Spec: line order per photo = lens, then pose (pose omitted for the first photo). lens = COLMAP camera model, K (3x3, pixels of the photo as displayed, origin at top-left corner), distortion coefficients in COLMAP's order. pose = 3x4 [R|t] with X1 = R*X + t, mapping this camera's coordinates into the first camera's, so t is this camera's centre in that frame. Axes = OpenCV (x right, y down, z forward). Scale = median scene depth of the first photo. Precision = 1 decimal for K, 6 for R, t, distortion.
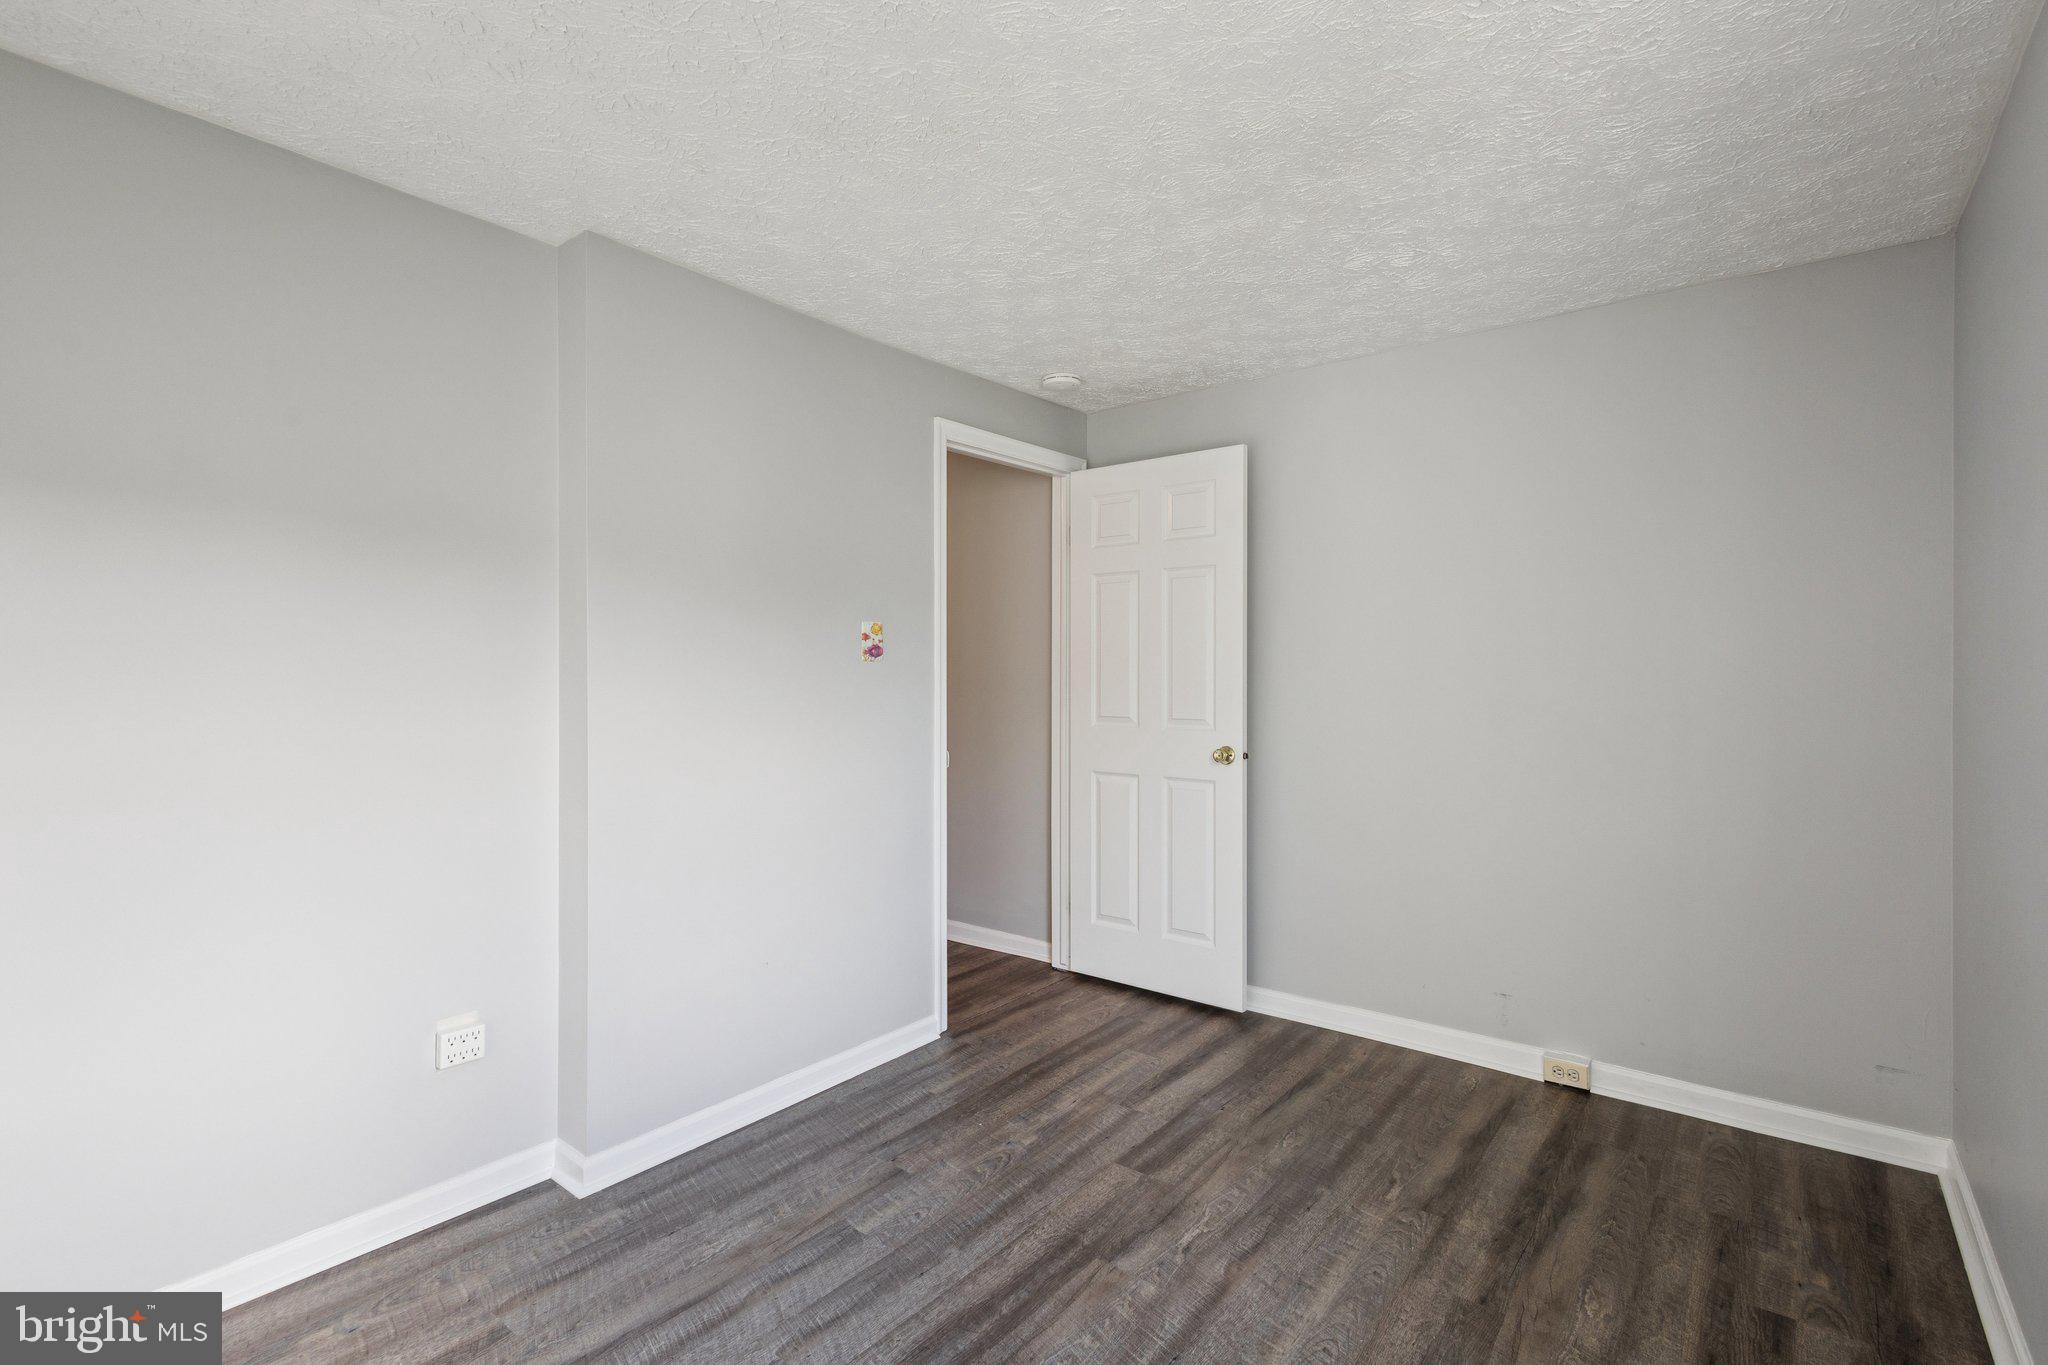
lens RADIAL K [[941.8, 0, 1014.1], [0, 941.8, 701.7], [0, 0, 1]] dist [0.014090, -0.003435]
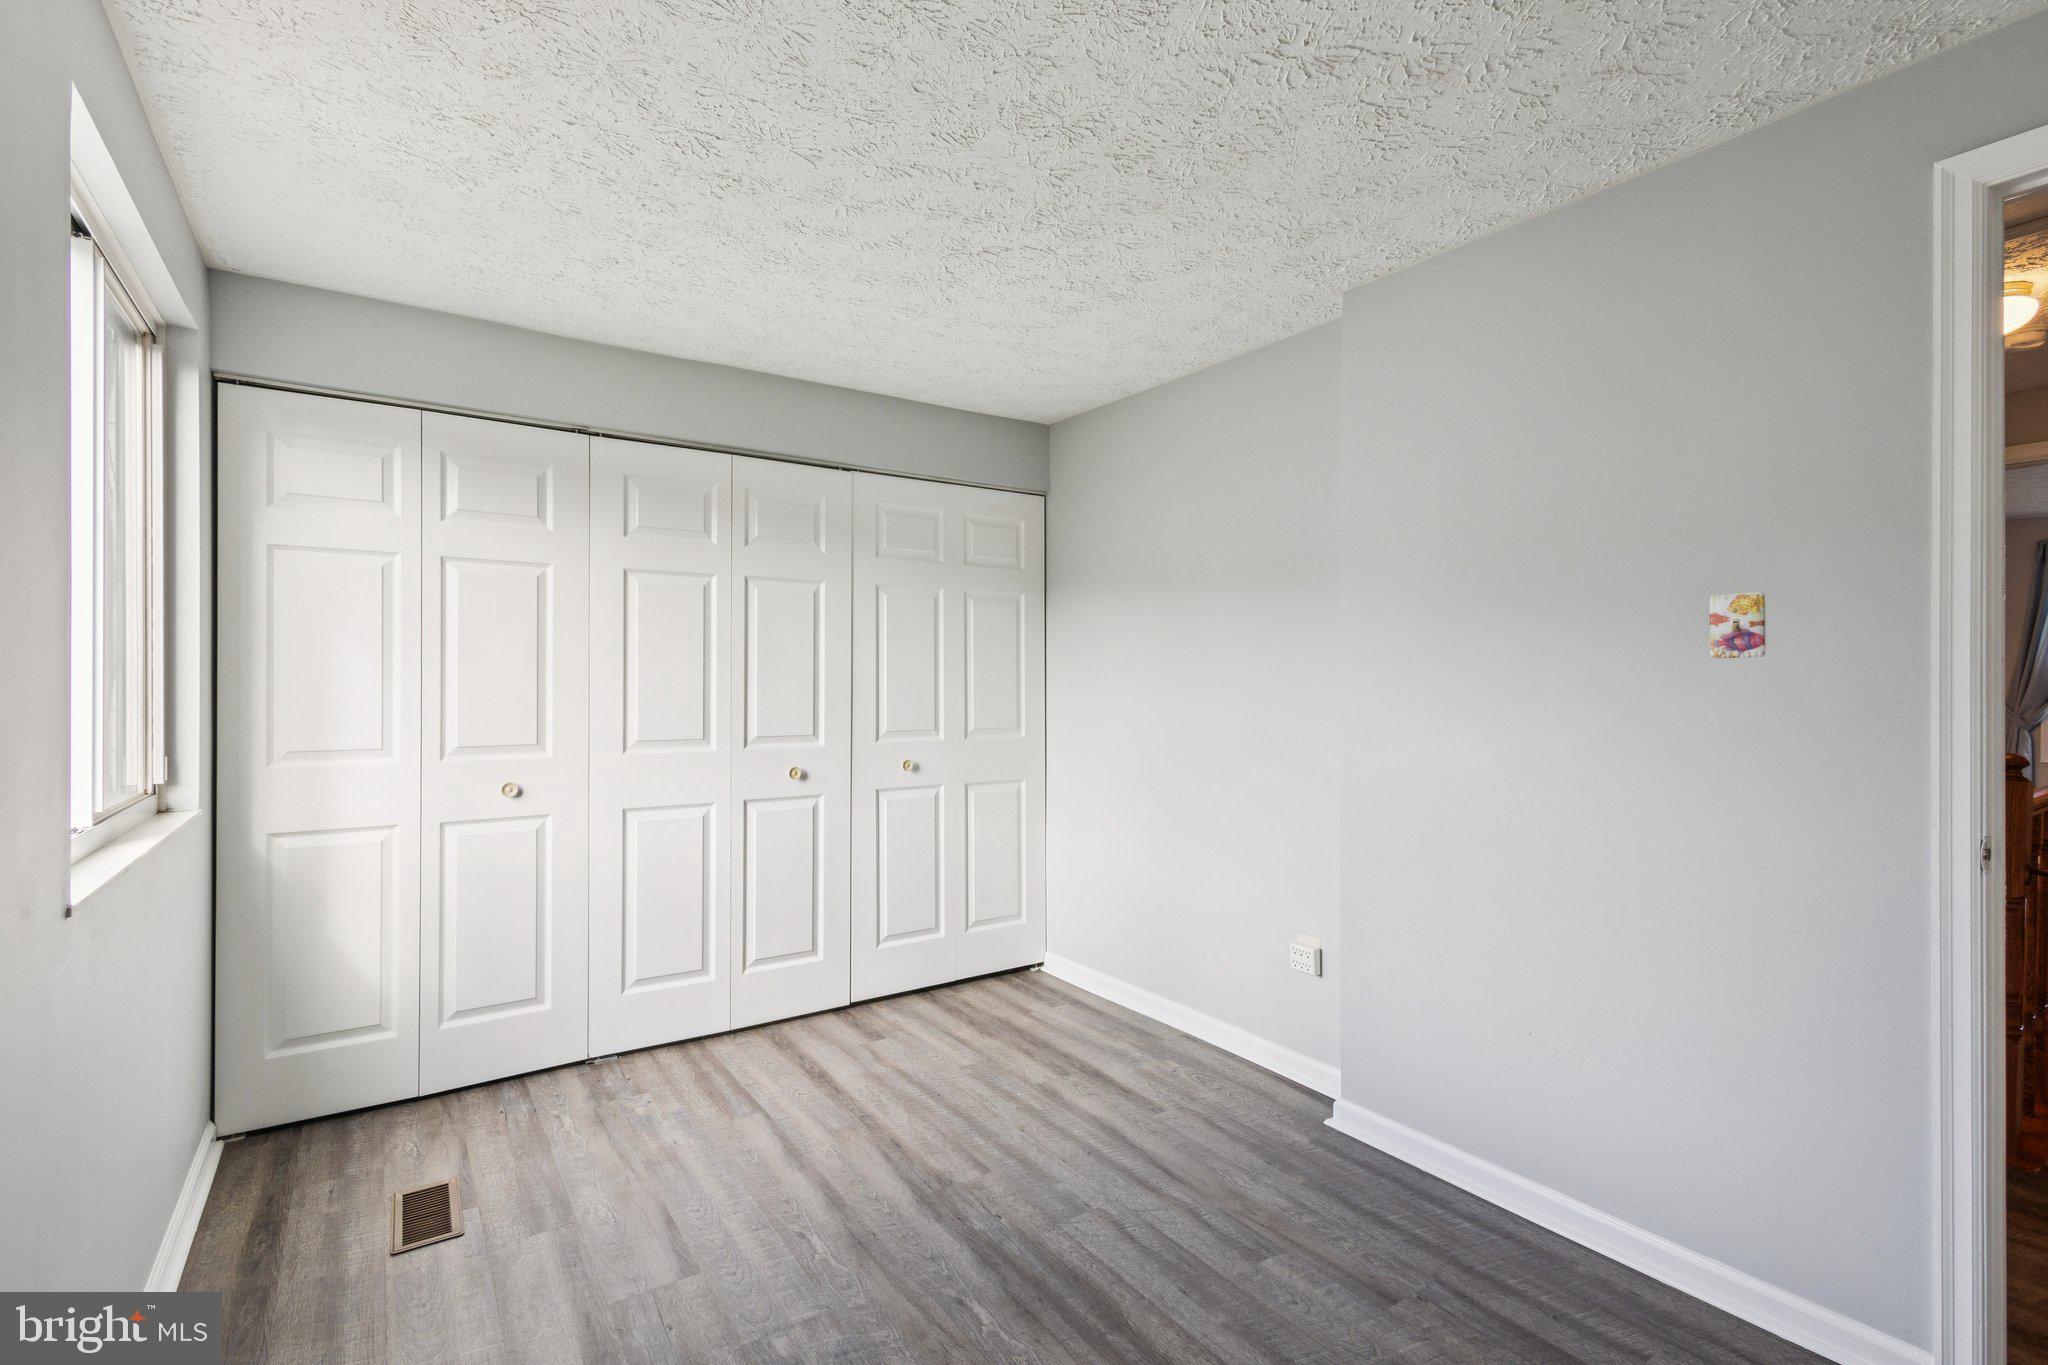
lens RADIAL K [[941.8, 0, 1022.5], [0, 941.8, 676.1], [0, 0, 1]] dist [0.014090, -0.003435]
pose [[-0.286008, -0.000637, -0.958227, 0.843299], [-0.028714, 0.999556, 0.007906, -0.030817], [0.957797, 0.029776, -0.285899, 1.047797]]
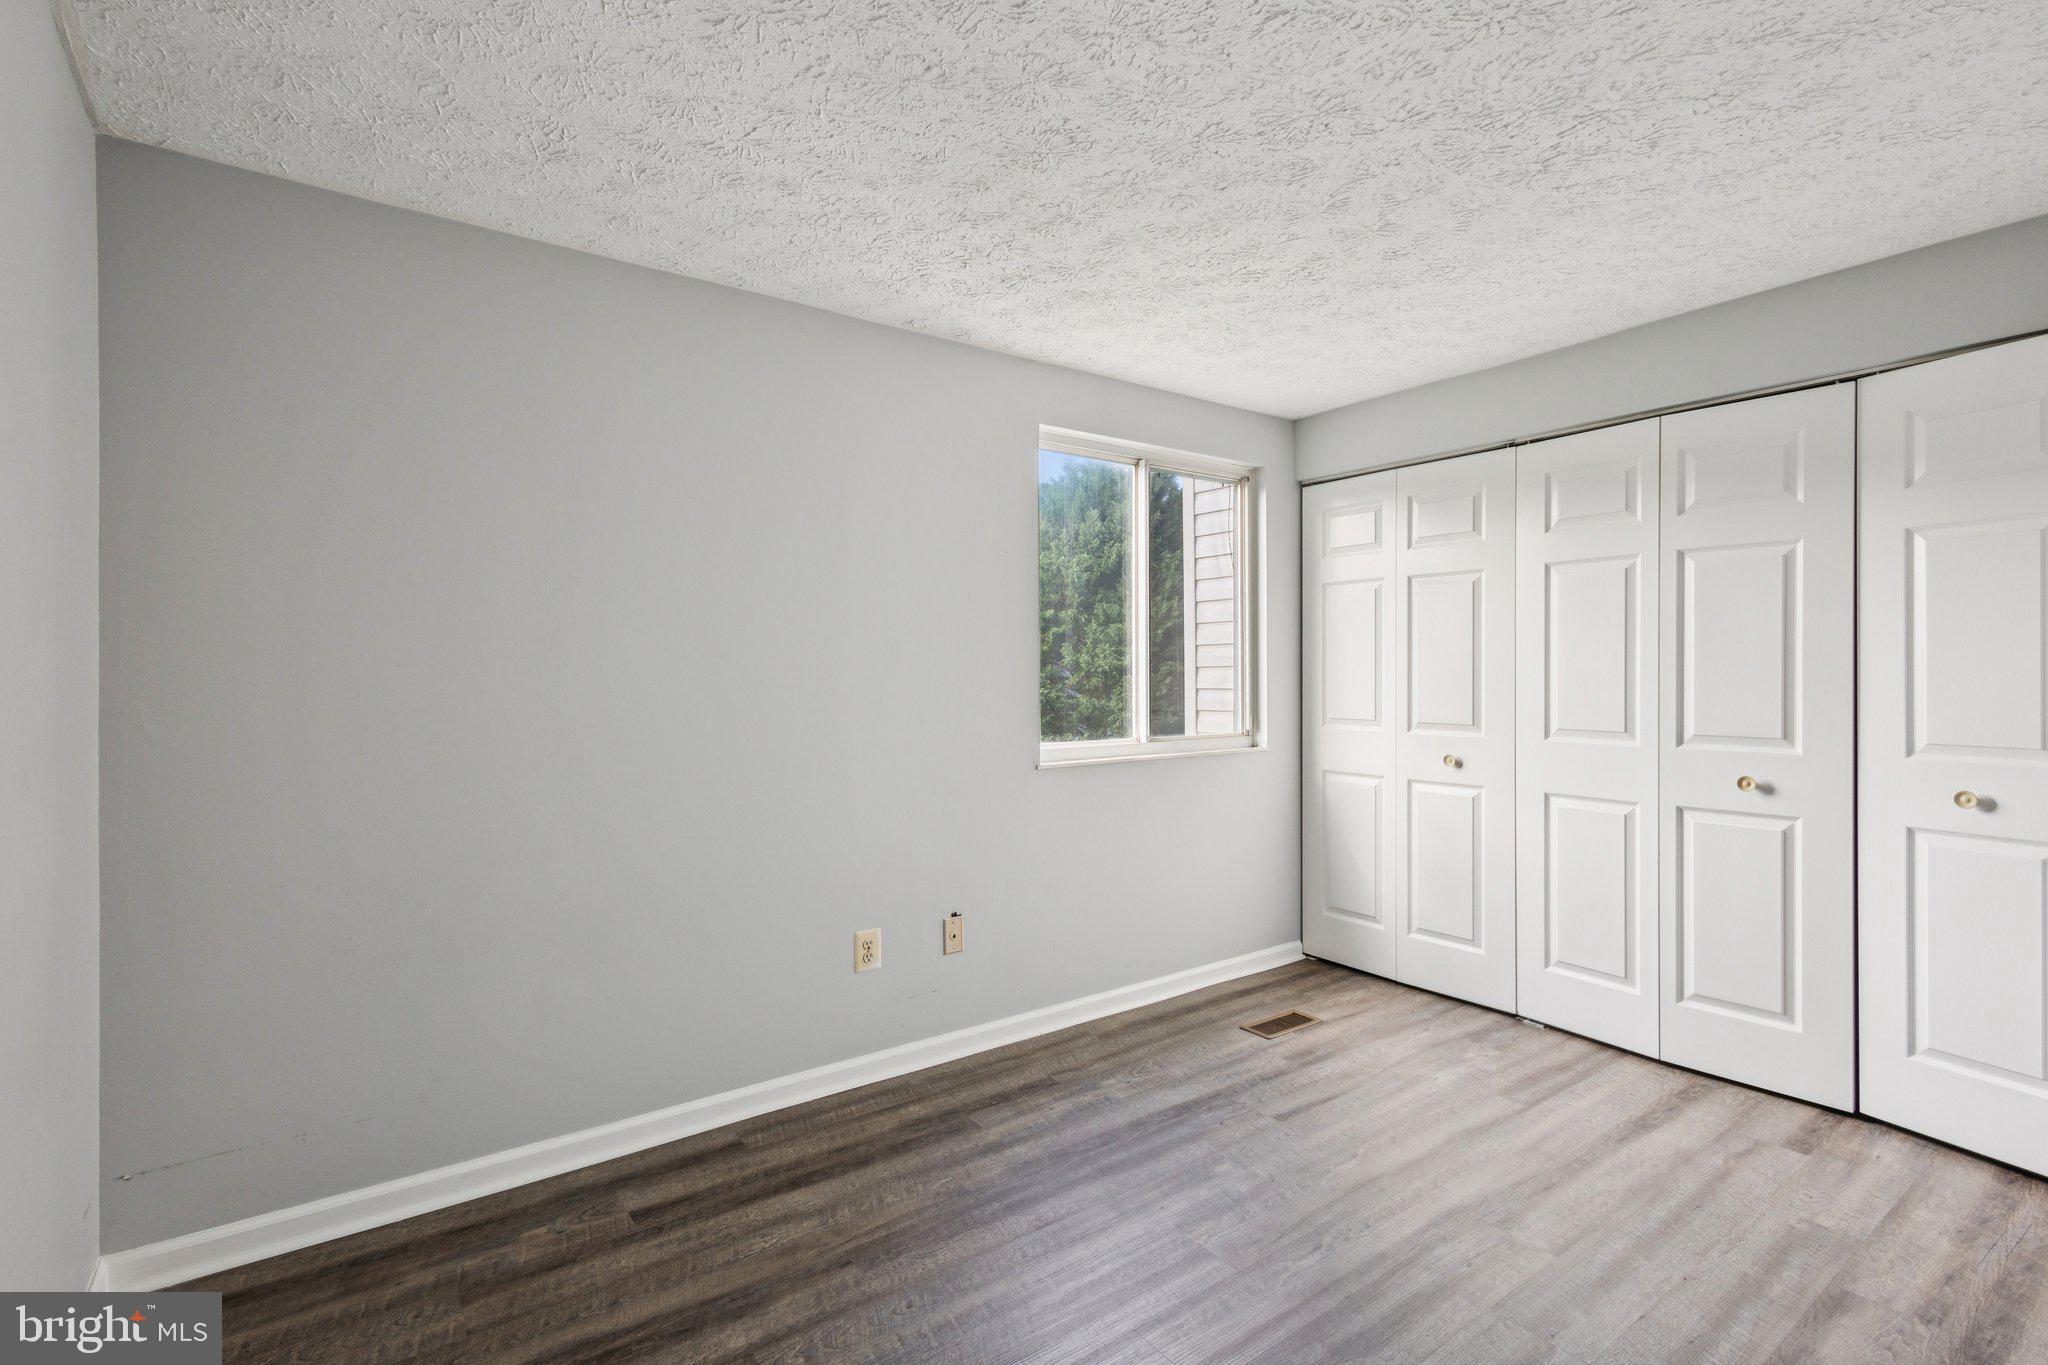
lens RADIAL K [[941.8, 0, 1017.1], [0, 941.8, 675.5], [0, 0, 1]] dist [0.014090, -0.003435]
pose [[-0.963524, 0.008484, 0.267487, 0.019380], [0.017716, 0.999327, 0.032117, -0.051444], [-0.267035, 0.035684, -0.963026, 1.758789]]
